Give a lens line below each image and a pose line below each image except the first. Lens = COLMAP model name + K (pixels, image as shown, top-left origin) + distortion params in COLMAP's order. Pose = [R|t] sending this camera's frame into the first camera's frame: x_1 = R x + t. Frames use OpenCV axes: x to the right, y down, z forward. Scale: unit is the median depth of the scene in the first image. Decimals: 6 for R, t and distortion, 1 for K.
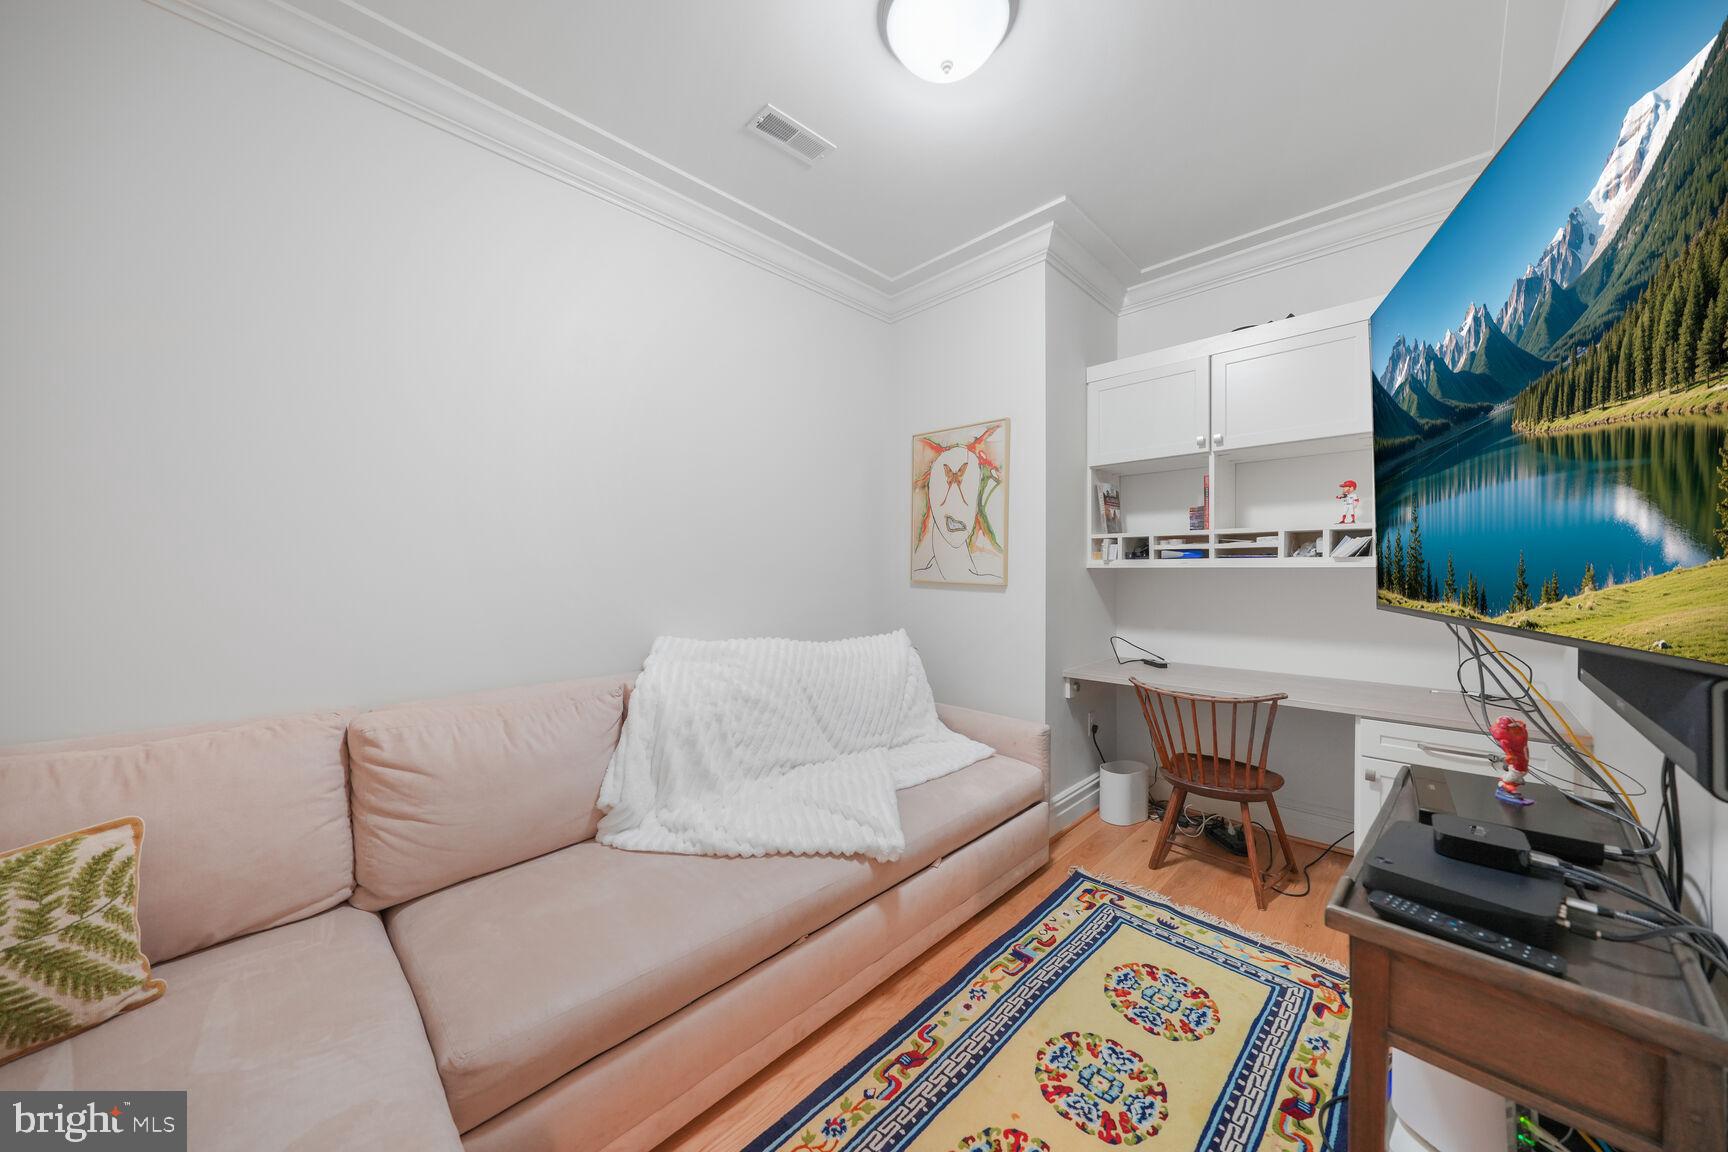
lens RADIAL K [[598.8, 0, 860.9], [0, 598.8, 571.6], [0, 0, 1]] dist [-0.002141, 0.000360]
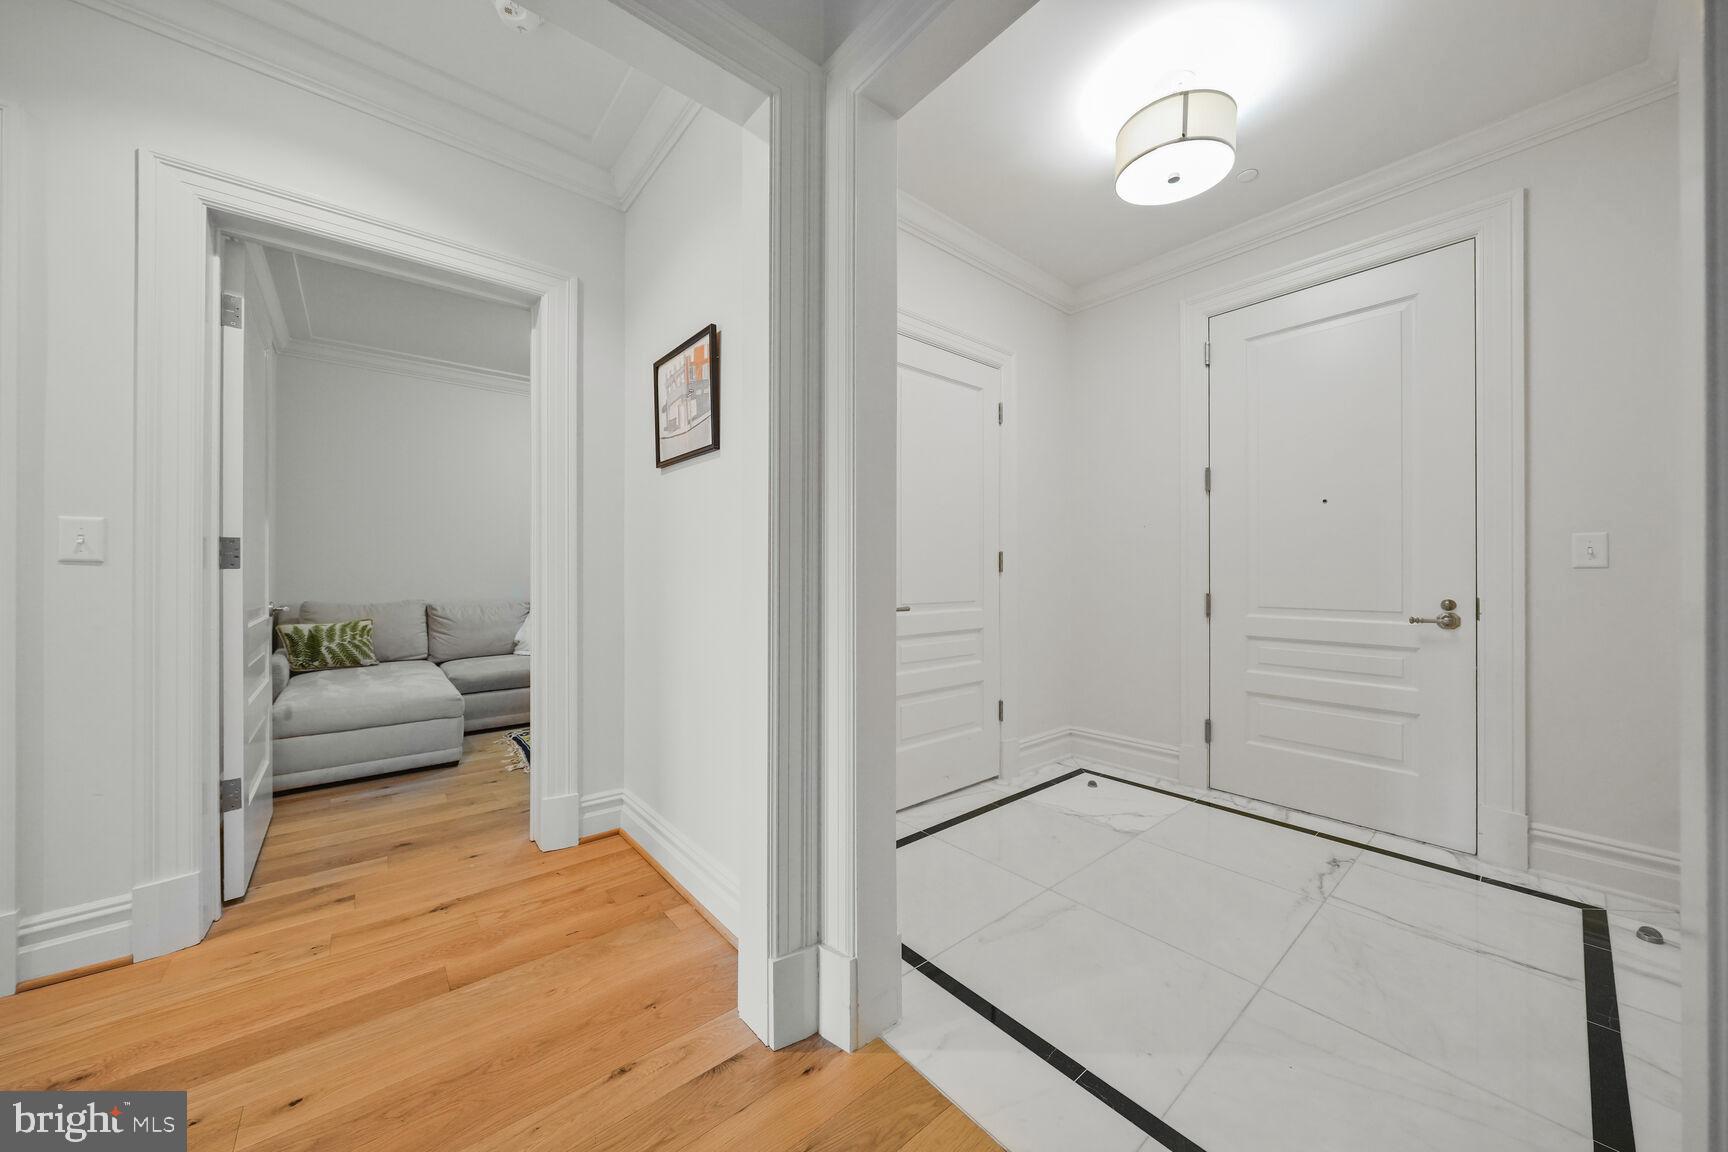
lens RADIAL K [[598.8, 0, 868.4], [0, 598.8, 572.6], [0, 0, 1]] dist [-0.002141, 0.000360]
pose [[0.995782, 0.002716, -0.091714, 1.672231], [-0.002858, 0.999995, -0.001419, 0.101921], [0.091710, 0.001675, 0.995784, -1.844443]]
